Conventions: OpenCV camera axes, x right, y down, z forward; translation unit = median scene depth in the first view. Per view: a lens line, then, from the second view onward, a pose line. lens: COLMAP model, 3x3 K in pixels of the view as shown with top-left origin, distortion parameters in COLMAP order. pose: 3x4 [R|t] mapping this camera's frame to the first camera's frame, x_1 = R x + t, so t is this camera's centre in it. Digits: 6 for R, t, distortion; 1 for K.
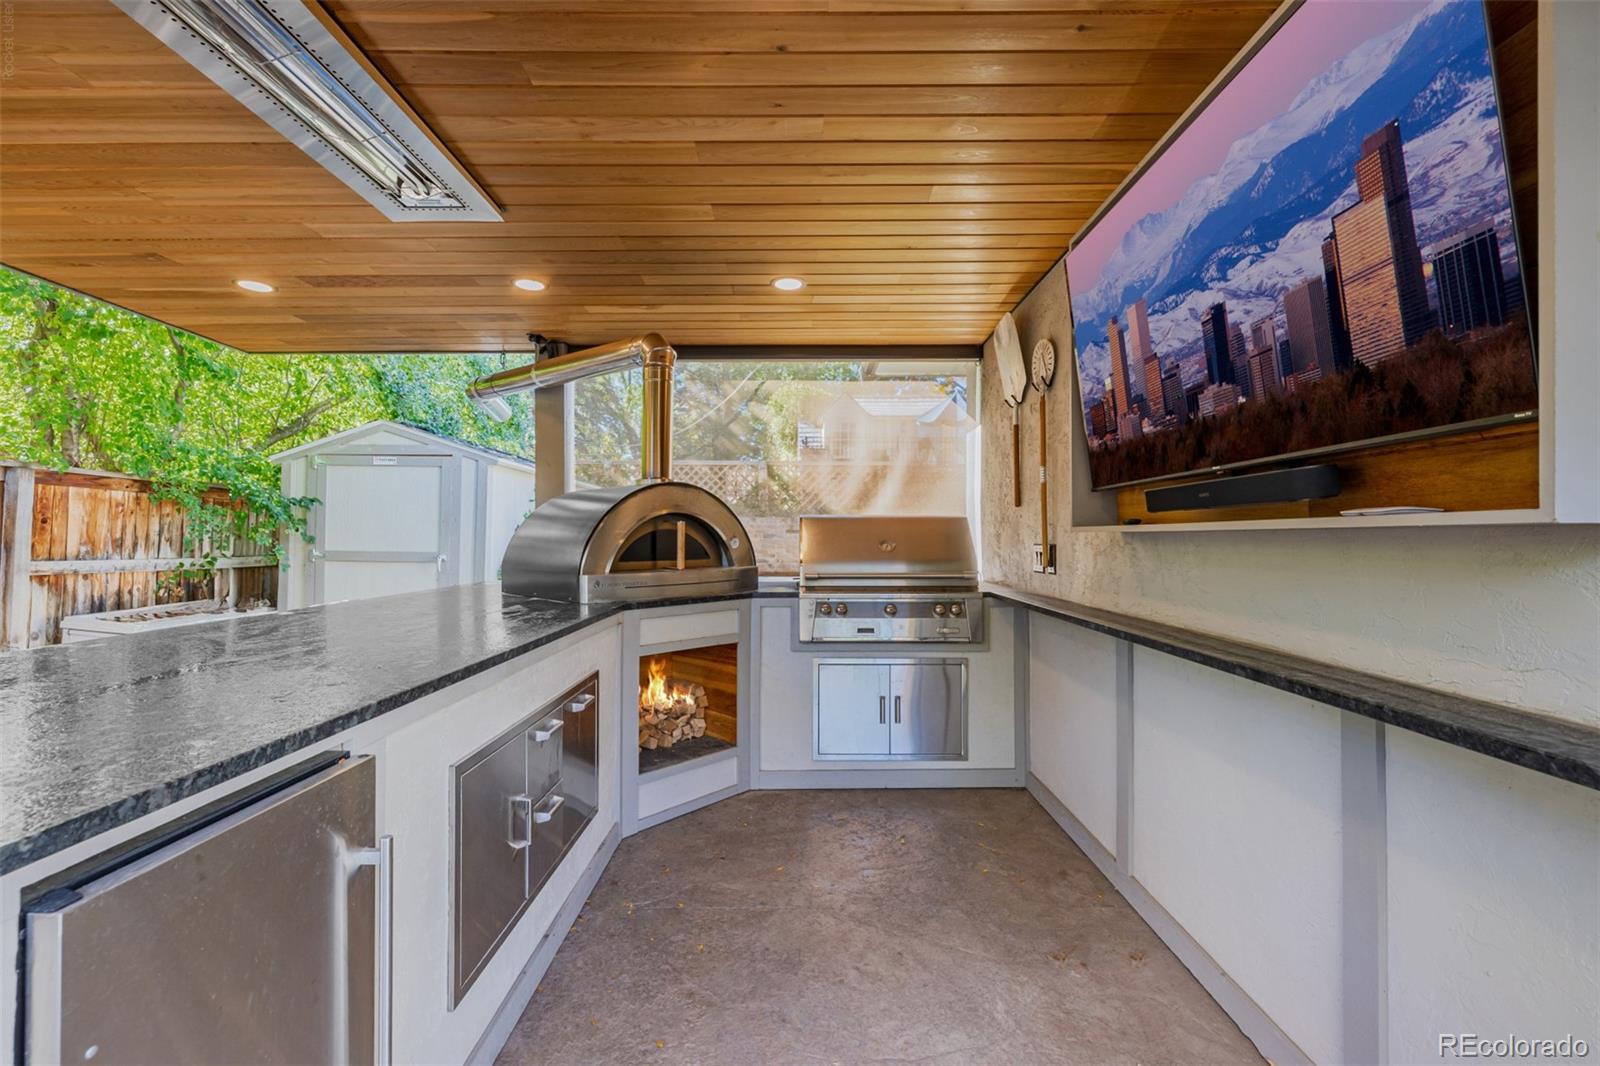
lens RADIAL K [[663.7, 0, 786.8], [0, 663.7, 534.7], [0, 0, 1]] dist [0.003452, 0.000895]
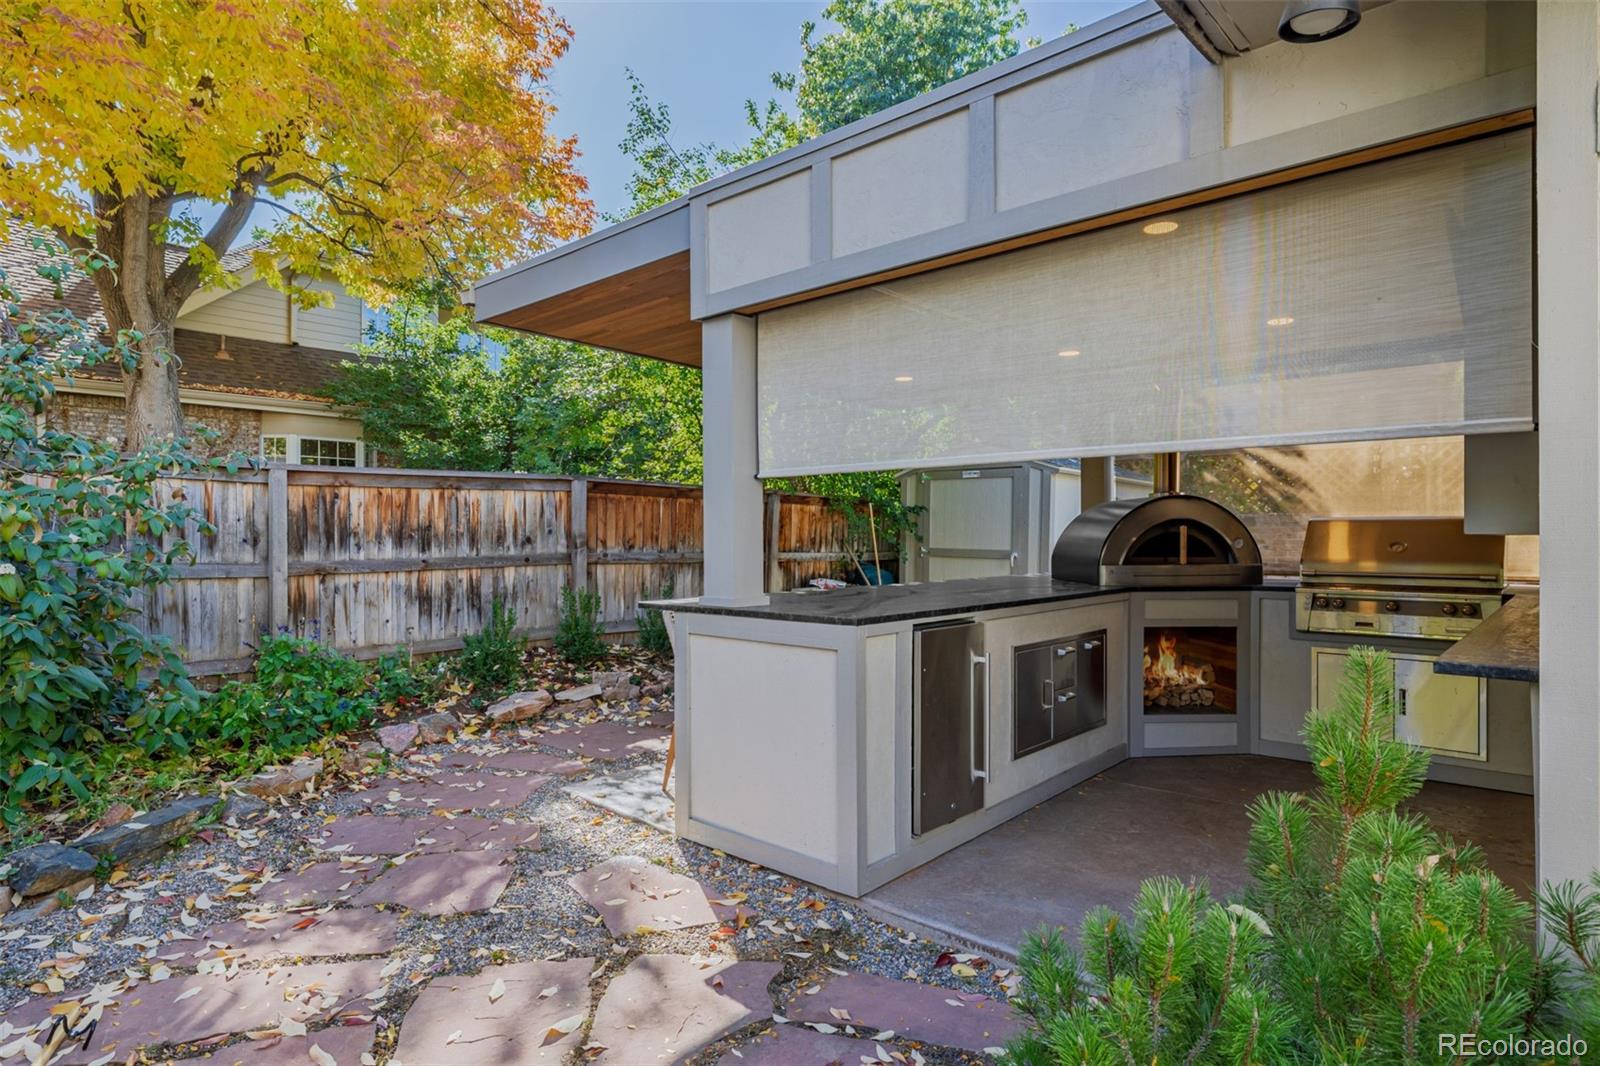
lens RADIAL K [[868.9, 0, 799.9], [0, 868.9, 537.4], [0, 0, 1]] dist [0.000342, 0.000188]
pose [[0.748064, 0.002894, -0.663620, 0.374527], [-0.000579, 0.999993, 0.003708, -0.004025], [0.663626, -0.002390, 0.748061, -0.689813]]
